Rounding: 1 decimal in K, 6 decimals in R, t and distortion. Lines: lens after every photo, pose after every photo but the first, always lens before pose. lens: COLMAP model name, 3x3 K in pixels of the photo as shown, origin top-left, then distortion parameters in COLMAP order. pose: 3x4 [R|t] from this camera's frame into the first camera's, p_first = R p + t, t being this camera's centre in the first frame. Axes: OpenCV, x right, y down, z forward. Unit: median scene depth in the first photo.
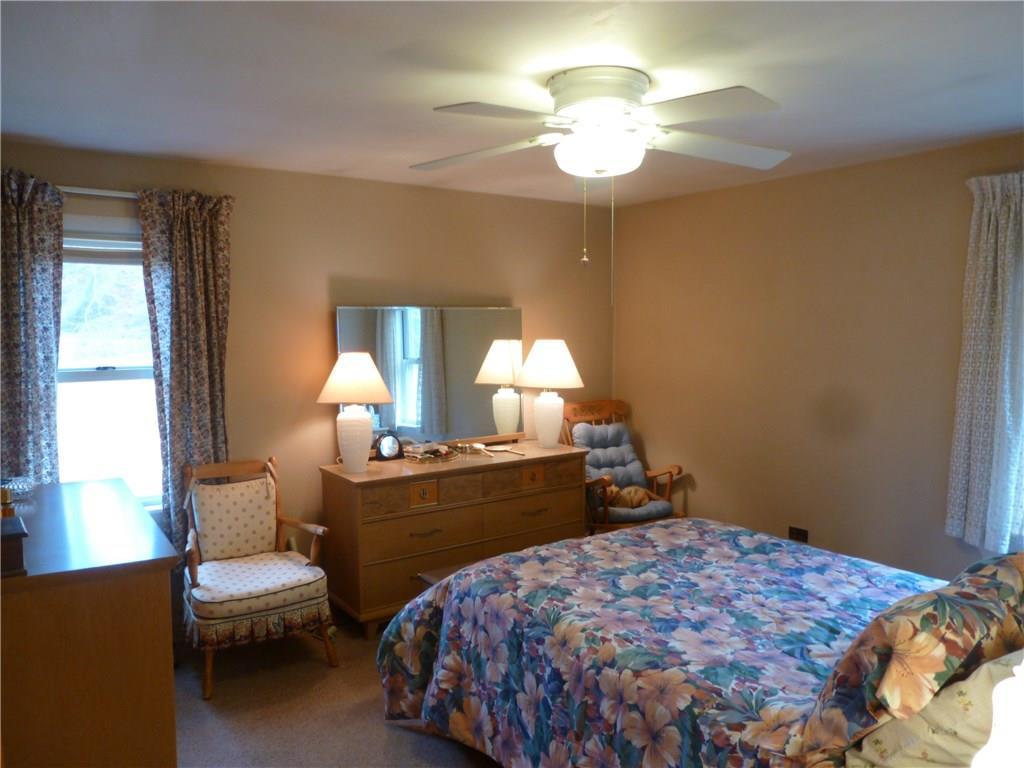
lens RADIAL K [[737.5, 0, 512.0], [0, 737.5, 384.0], [0, 0, 1]] dist [-0.059197, 0.016552]
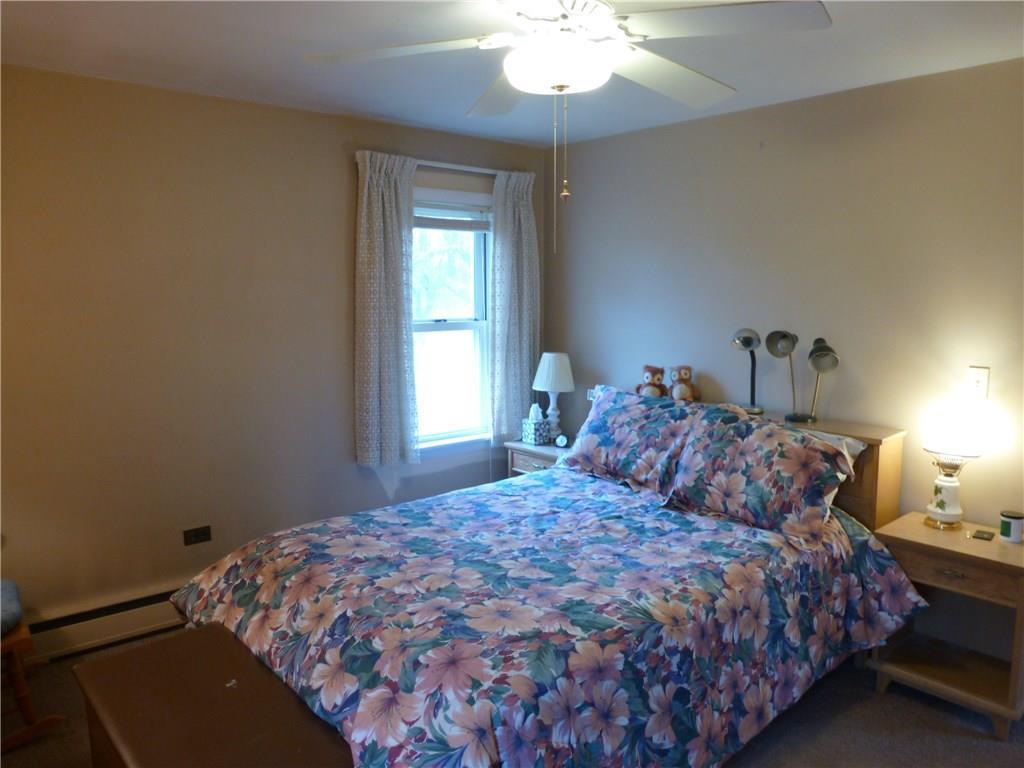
lens RADIAL K [[737.5, 0, 512.0], [0, 737.5, 384.0], [0, 0, 1]] dist [-0.059197, 0.016552]
pose [[-0.105137, -0.127004, 0.986314, -0.701489], [0.078219, 0.987682, 0.135518, -0.076207], [-0.991377, 0.091396, -0.093908, 1.130448]]
